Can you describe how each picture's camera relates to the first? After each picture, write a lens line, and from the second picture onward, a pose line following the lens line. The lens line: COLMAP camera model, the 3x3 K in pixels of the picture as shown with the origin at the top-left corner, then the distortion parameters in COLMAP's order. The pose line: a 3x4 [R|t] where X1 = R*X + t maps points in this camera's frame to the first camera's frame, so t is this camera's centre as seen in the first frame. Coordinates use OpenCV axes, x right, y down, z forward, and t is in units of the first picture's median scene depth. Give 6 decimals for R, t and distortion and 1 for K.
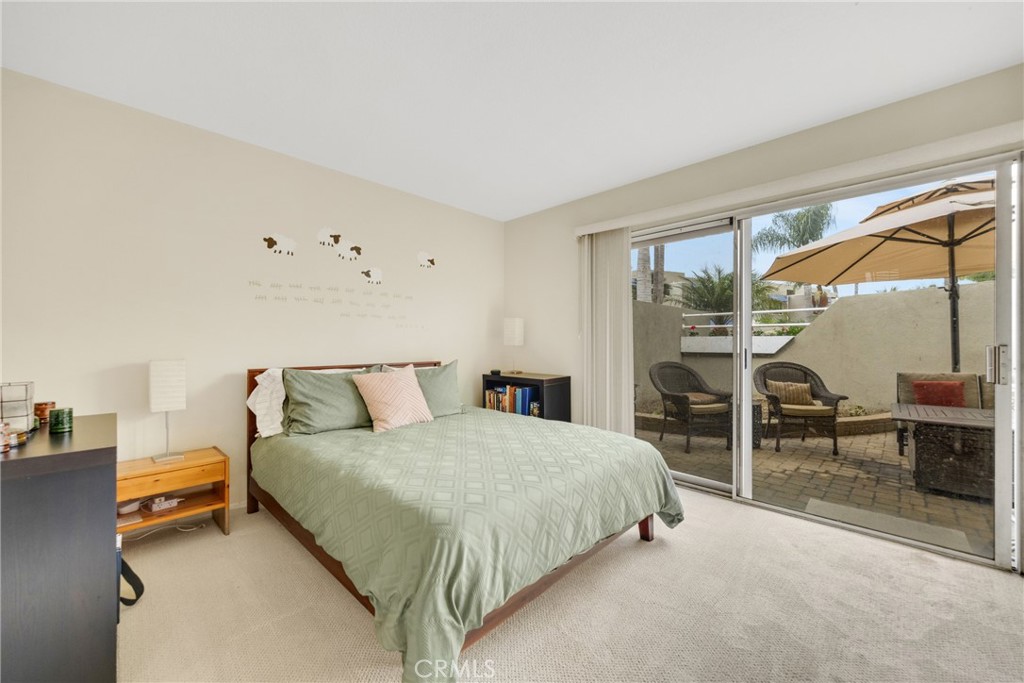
lens RADIAL K [[399.8, 0, 513.9], [0, 399.8, 342.4], [0, 0, 1]] dist [0.000035, 0.000088]
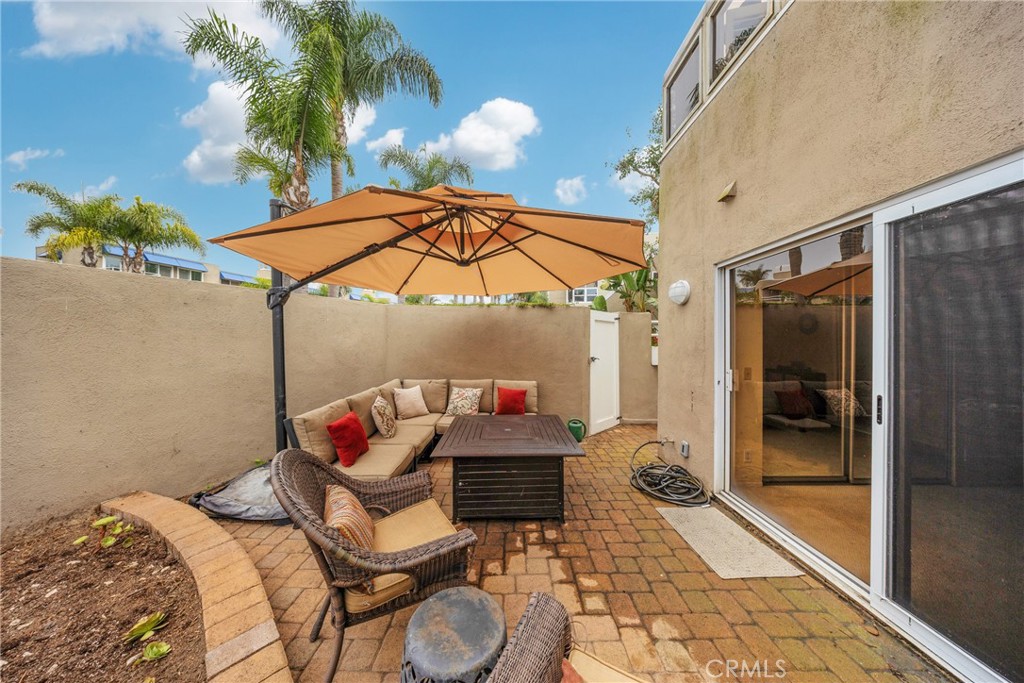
lens RADIAL K [[298.6, 0, 515.4], [0, 298.6, 343.3], [0, 0, 1]] dist [-0.000175, -0.000006]
pose [[-0.705492, -0.001139, 0.708717, 0.530998], [0.001042, 0.999996, 0.002644, -0.058295], [-0.708717, 0.002604, -0.705488, 1.464739]]
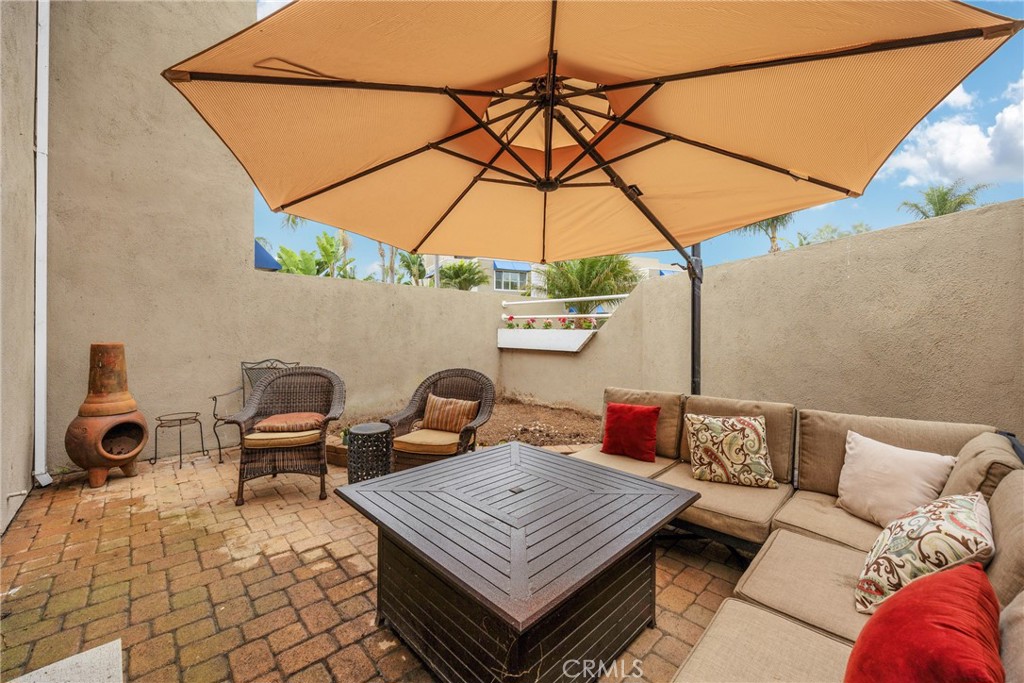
lens RADIAL K [[397.8, 0, 508.8], [0, 397.8, 331.8], [0, 0, 1]] dist [-0.000565, -0.000049]
pose [[0.999434, 0.010726, -0.031870, 1.105781], [-0.010525, 0.999924, 0.006458, -0.031605], [0.031937, -0.006119, 0.999471, 0.417285]]
